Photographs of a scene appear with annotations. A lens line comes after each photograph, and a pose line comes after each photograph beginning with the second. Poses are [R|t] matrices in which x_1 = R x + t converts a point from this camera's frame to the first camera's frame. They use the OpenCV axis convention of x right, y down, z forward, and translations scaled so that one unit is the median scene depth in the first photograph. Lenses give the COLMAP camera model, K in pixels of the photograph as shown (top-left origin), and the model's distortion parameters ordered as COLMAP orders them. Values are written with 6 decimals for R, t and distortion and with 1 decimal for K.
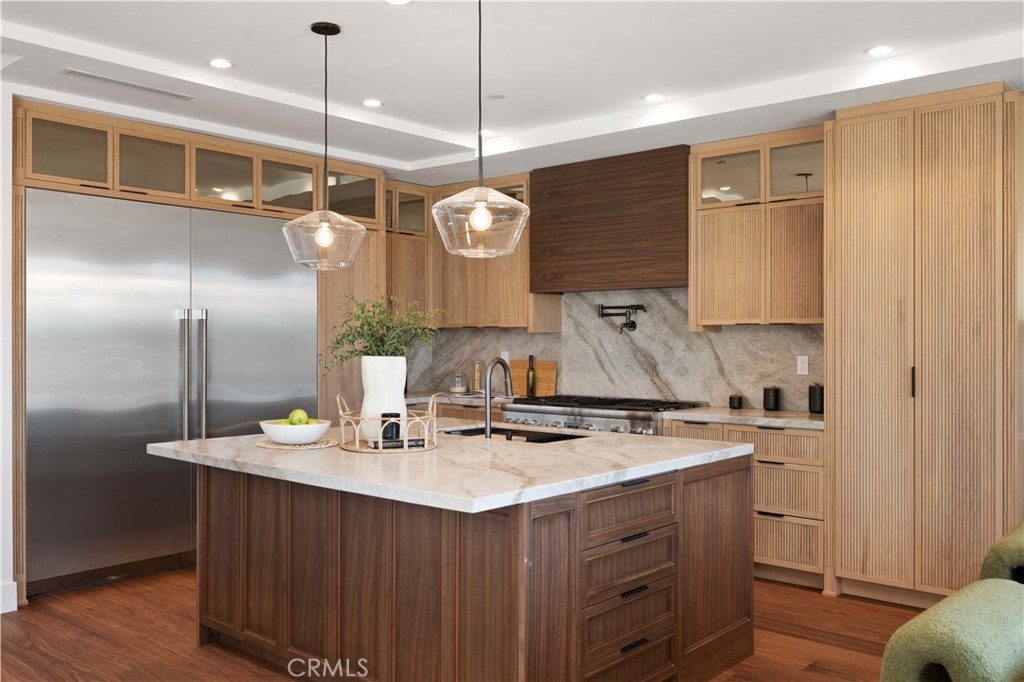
lens RADIAL K [[881.5, 0, 505.6], [0, 881.5, 342.6], [0, 0, 1]] dist [-0.008747, 0.009722]
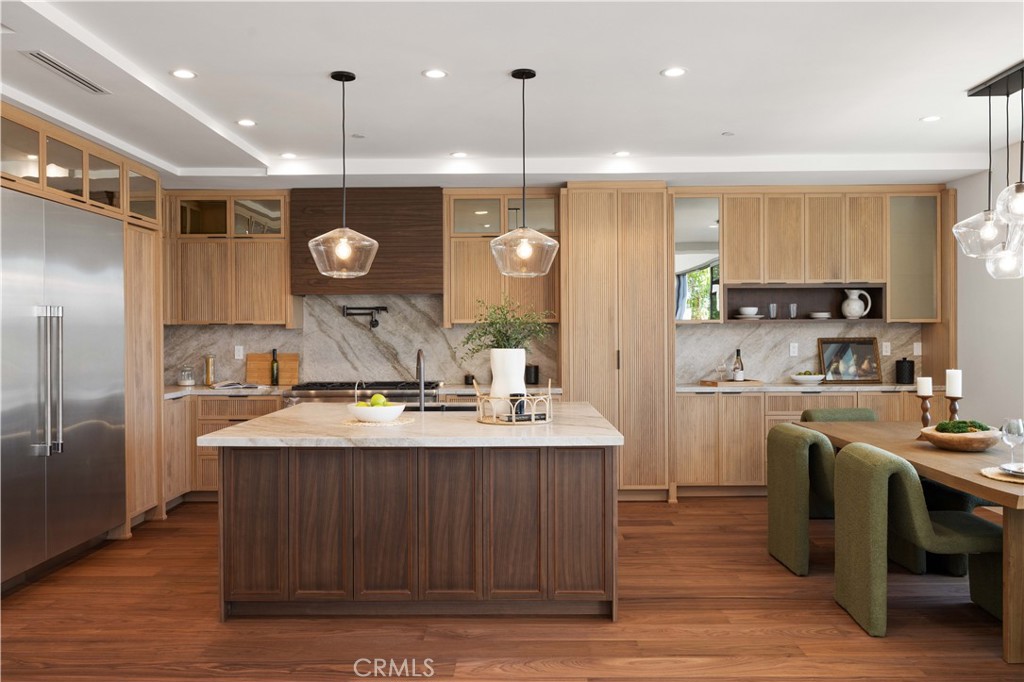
lens RADIAL K [[806.7, 0, 504.2], [0, 806.7, 335.2], [0, 0, 1]] dist [-0.013543, 0.008459]
pose [[0.756059, -0.007983, 0.654454, -0.614366], [0.008655, 0.999960, 0.002200, -0.004501], [-0.654446, 0.004001, 0.756098, 0.025601]]
